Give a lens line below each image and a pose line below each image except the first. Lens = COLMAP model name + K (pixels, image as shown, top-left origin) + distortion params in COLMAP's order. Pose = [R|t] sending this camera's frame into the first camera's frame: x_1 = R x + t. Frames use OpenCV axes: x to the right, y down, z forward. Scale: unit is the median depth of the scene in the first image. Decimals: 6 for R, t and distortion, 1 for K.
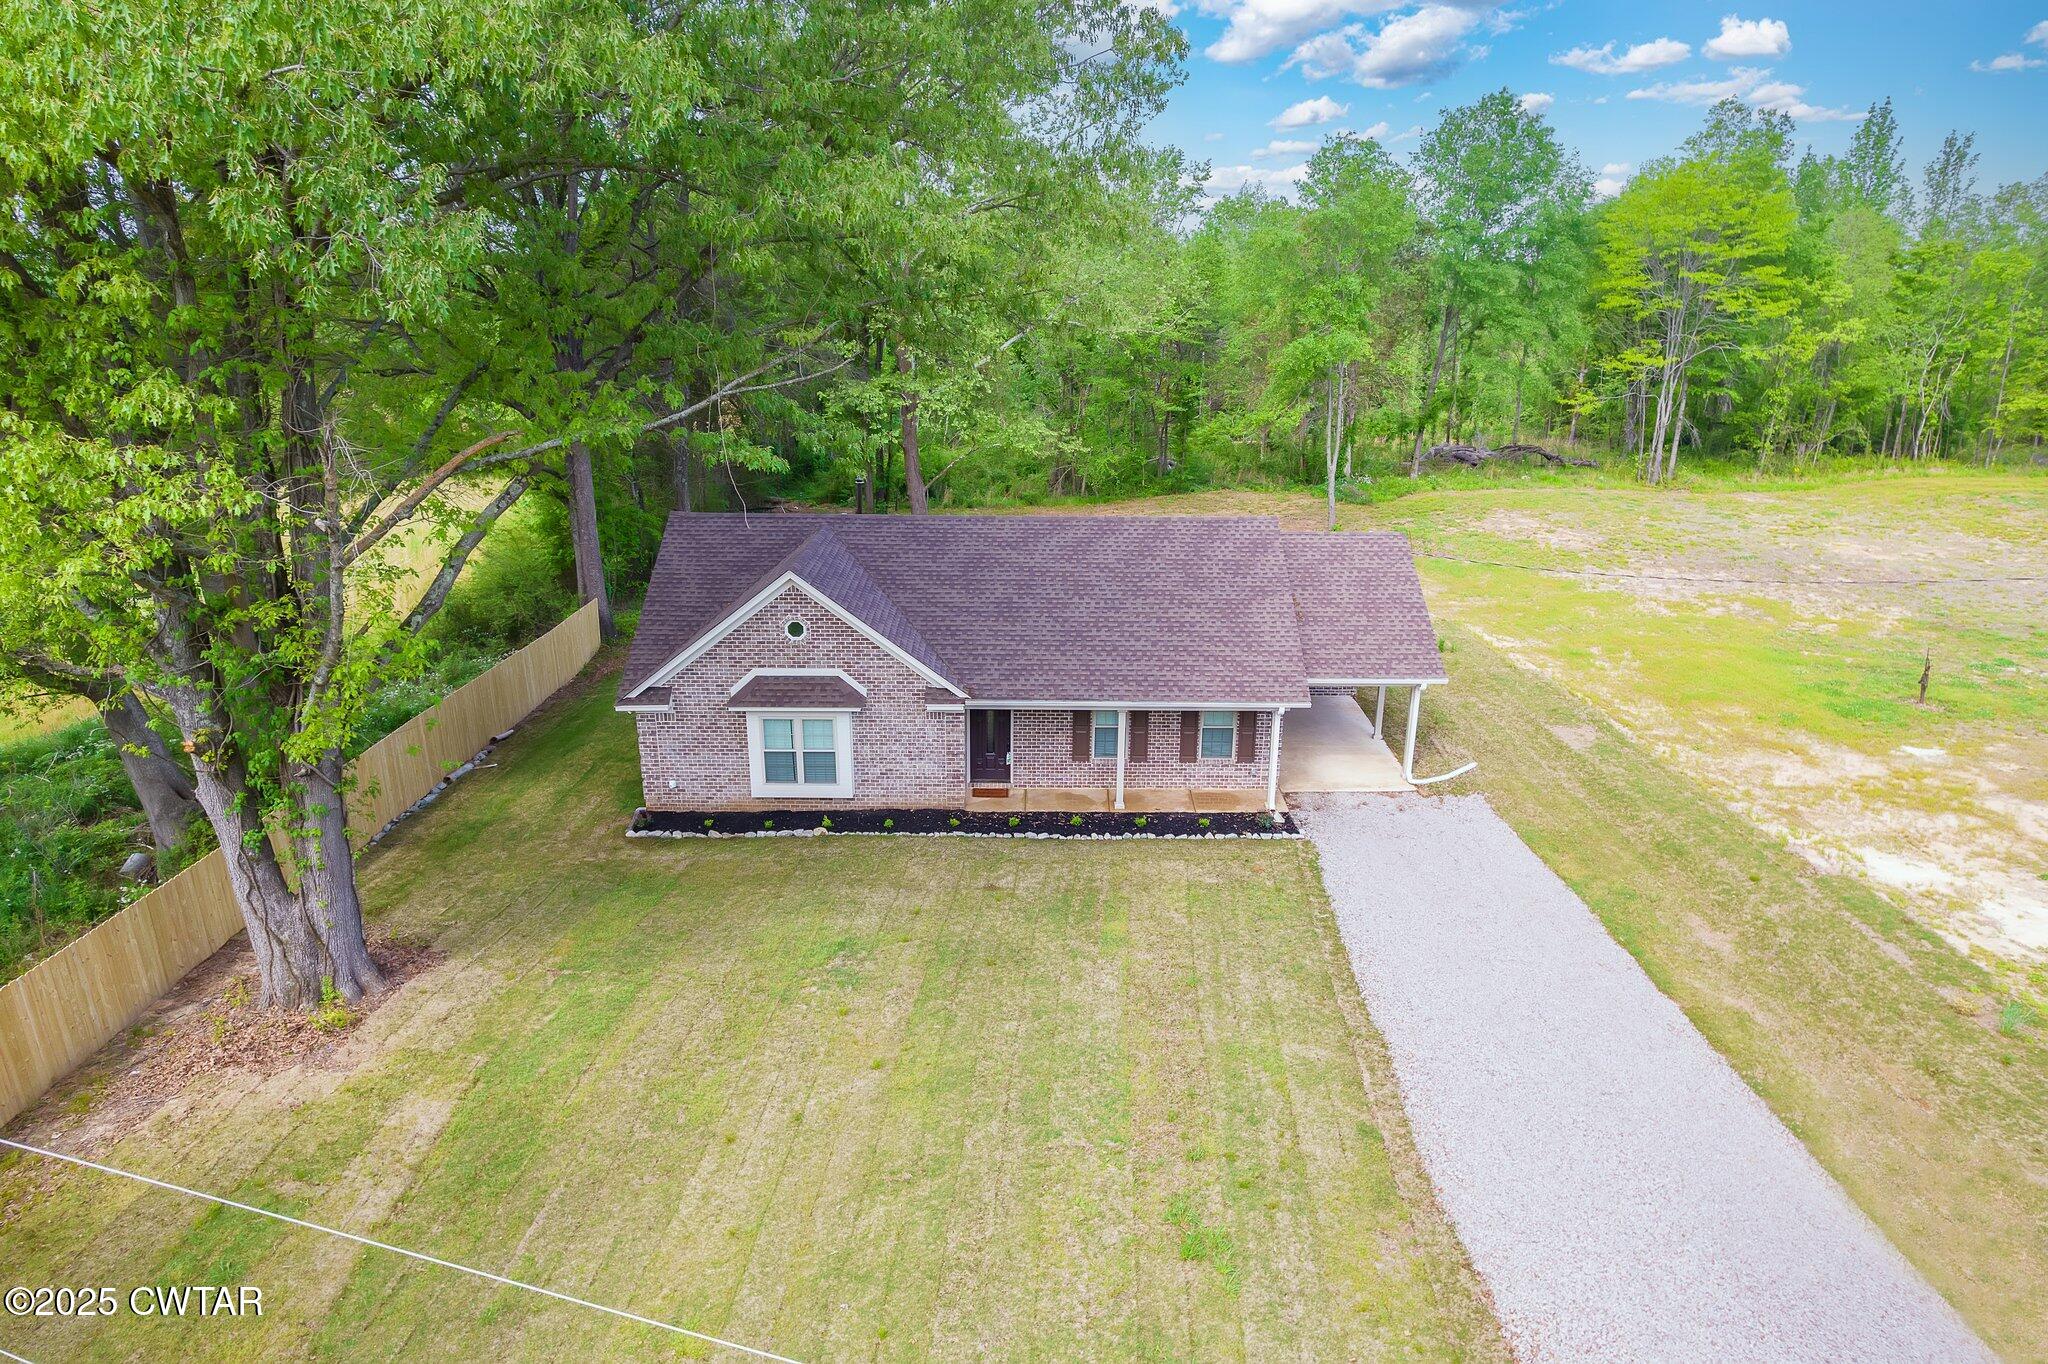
lens RADIAL K [[1310.1, 0, 1023.4], [0, 1310.1, 686.5], [0, 0, 1]] dist [-0.078309, 0.067734]
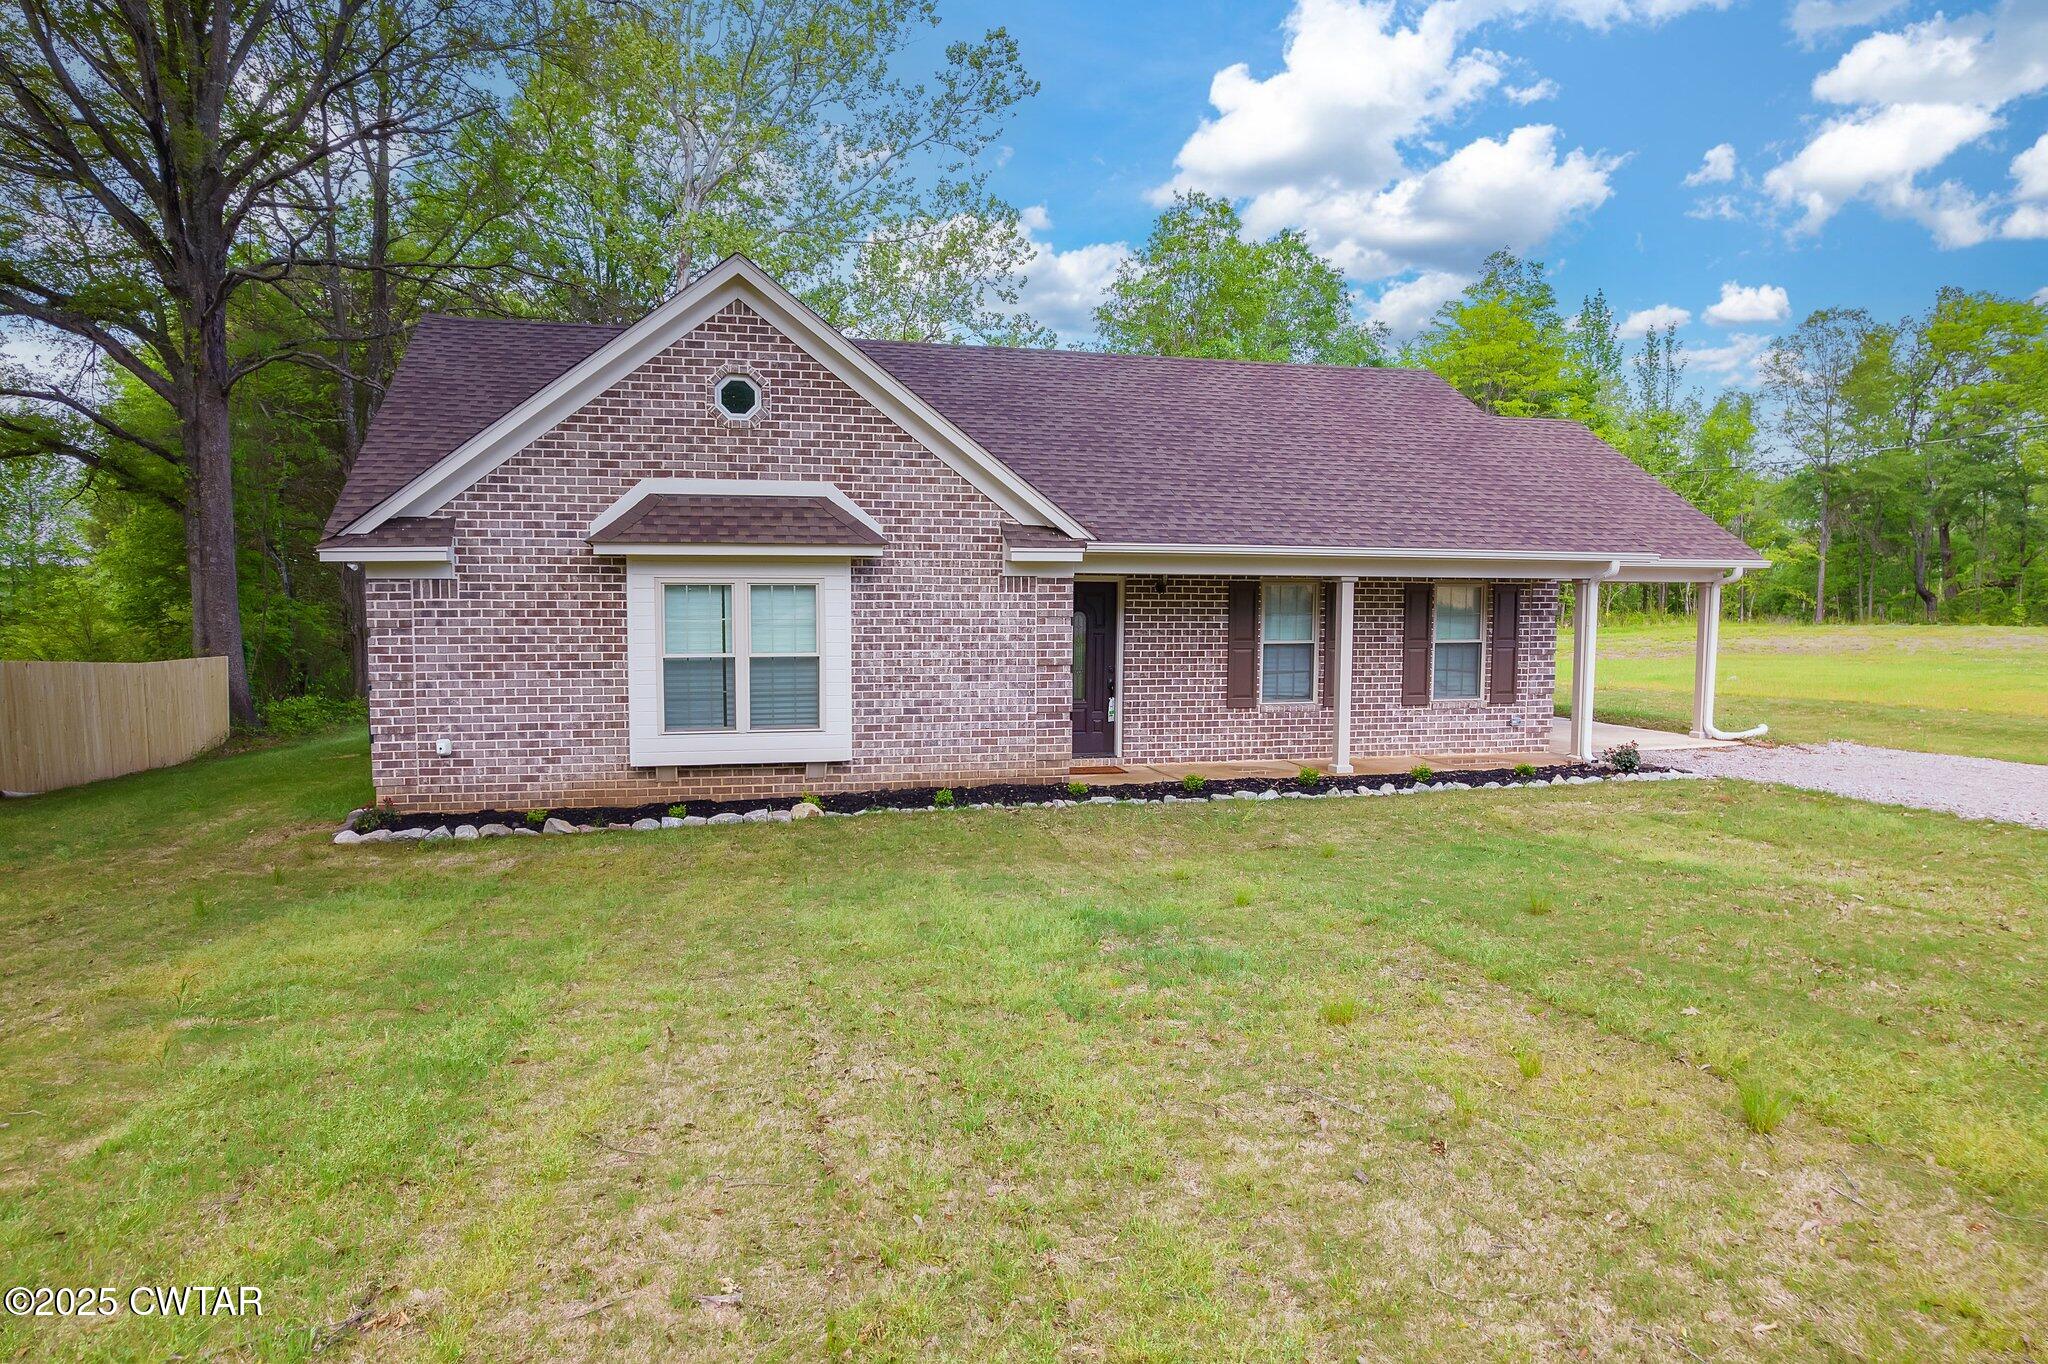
lens RADIAL K [[1310.1, 0, 1024.0], [0, 1310.1, 692.3], [0, 0, 1]] dist [-0.078309, 0.067734]
pose [[0.964764, -0.018127, 0.262493, -0.195675], [0.078295, 0.972211, -0.220625, 0.171909], [-0.251199, 0.233403, 0.939373, 0.535471]]
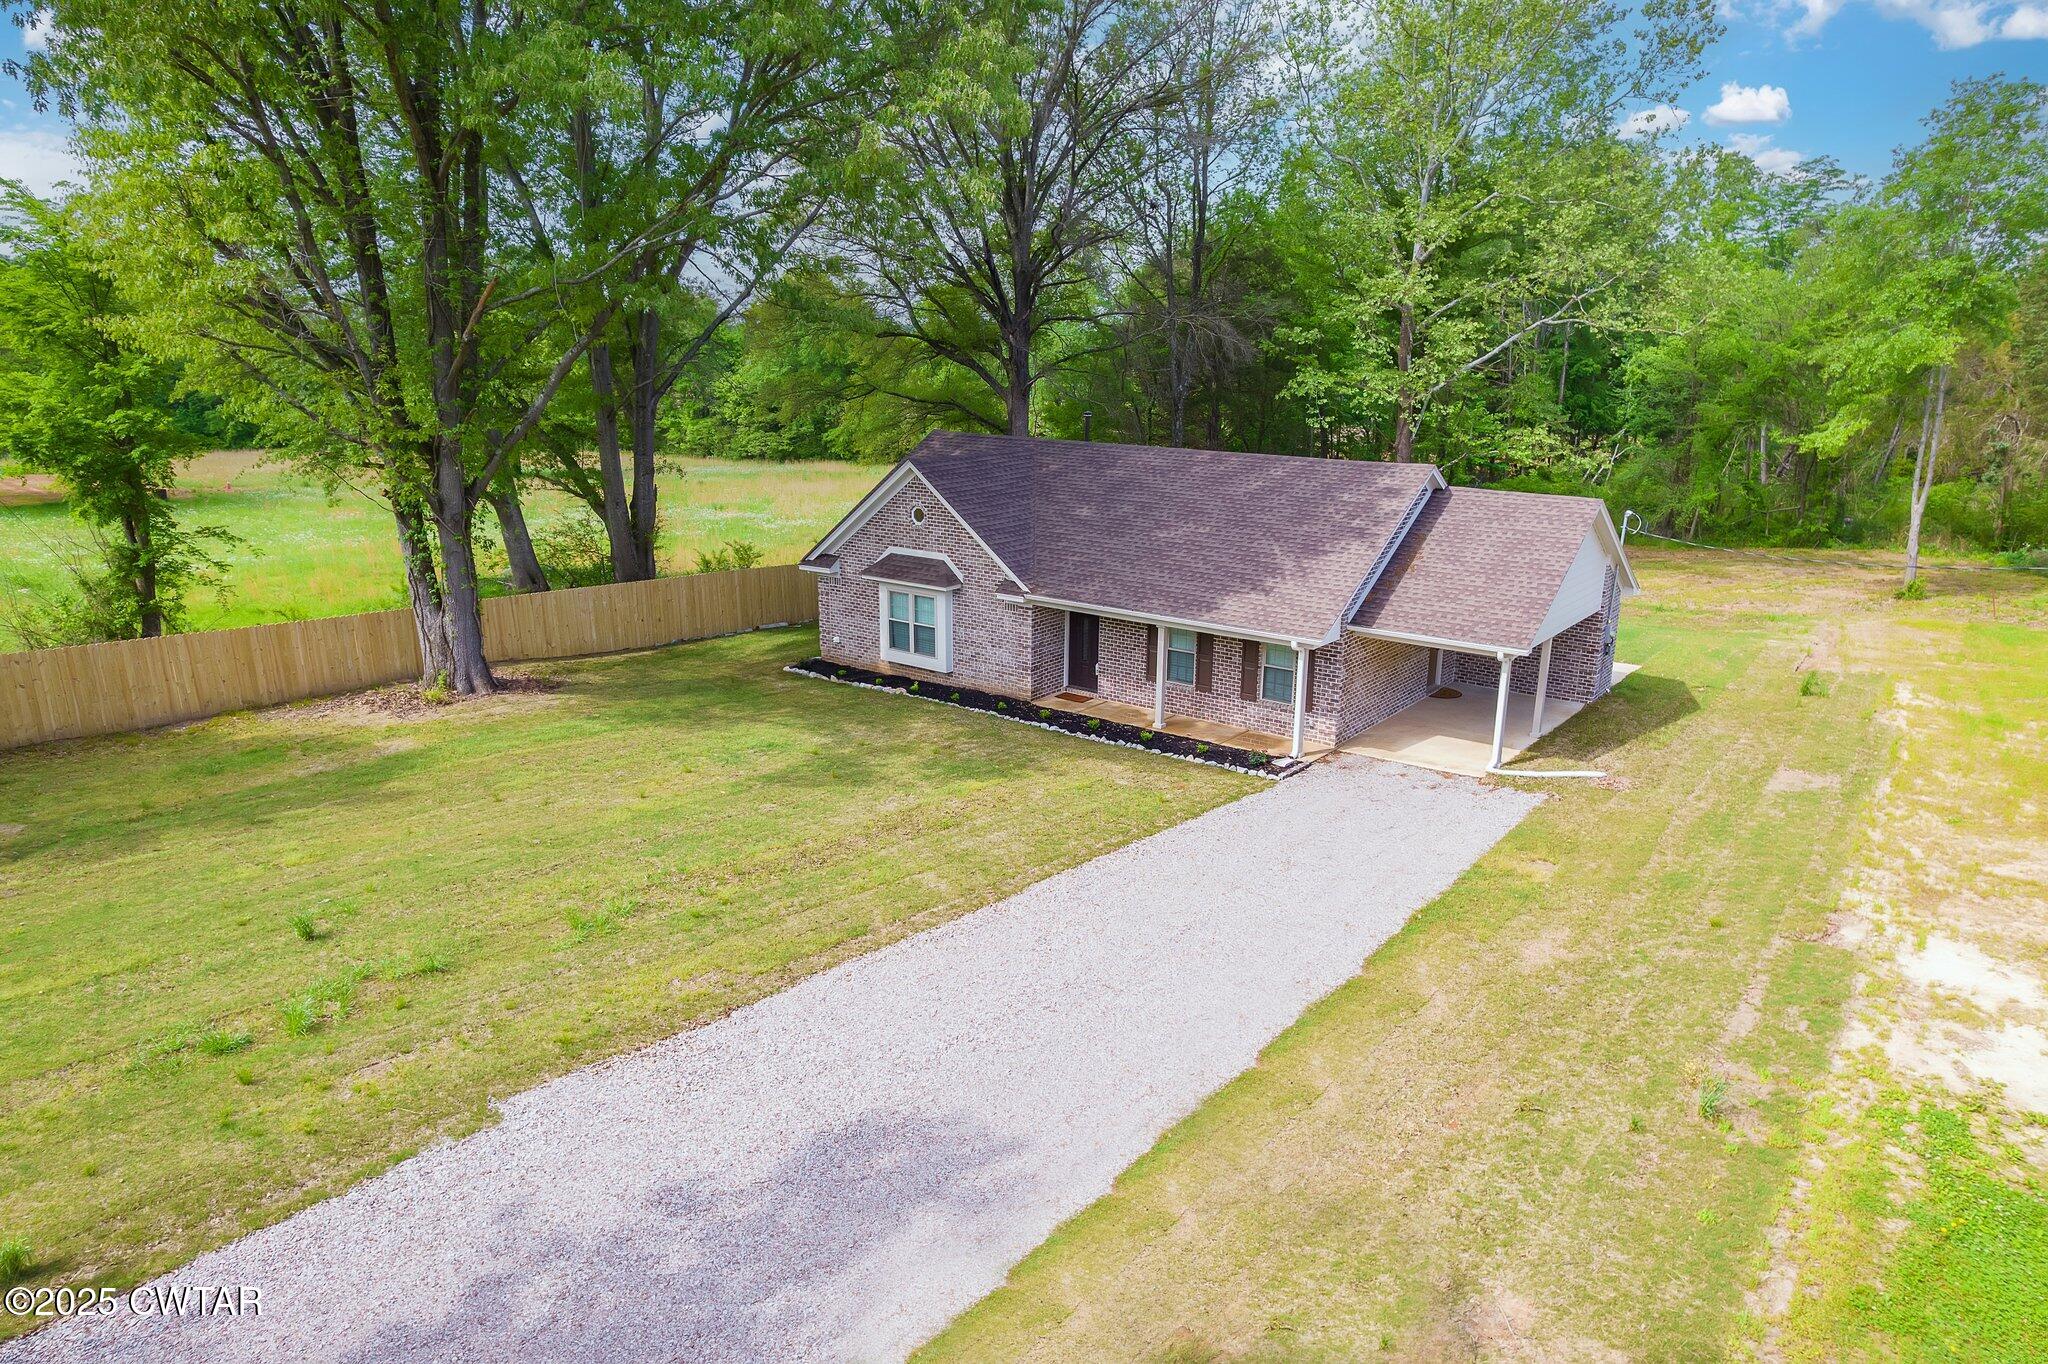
lens RADIAL K [[1310.1, 0, 1029.2], [0, 1310.1, 690.7], [0, 0, 1]] dist [-0.078309, 0.067734]
pose [[0.796425, 0.161513, -0.582770, 0.582606], [-0.190037, 0.981699, 0.012366, 0.073303], [0.574102, 0.100899, 0.812543, 0.135244]]
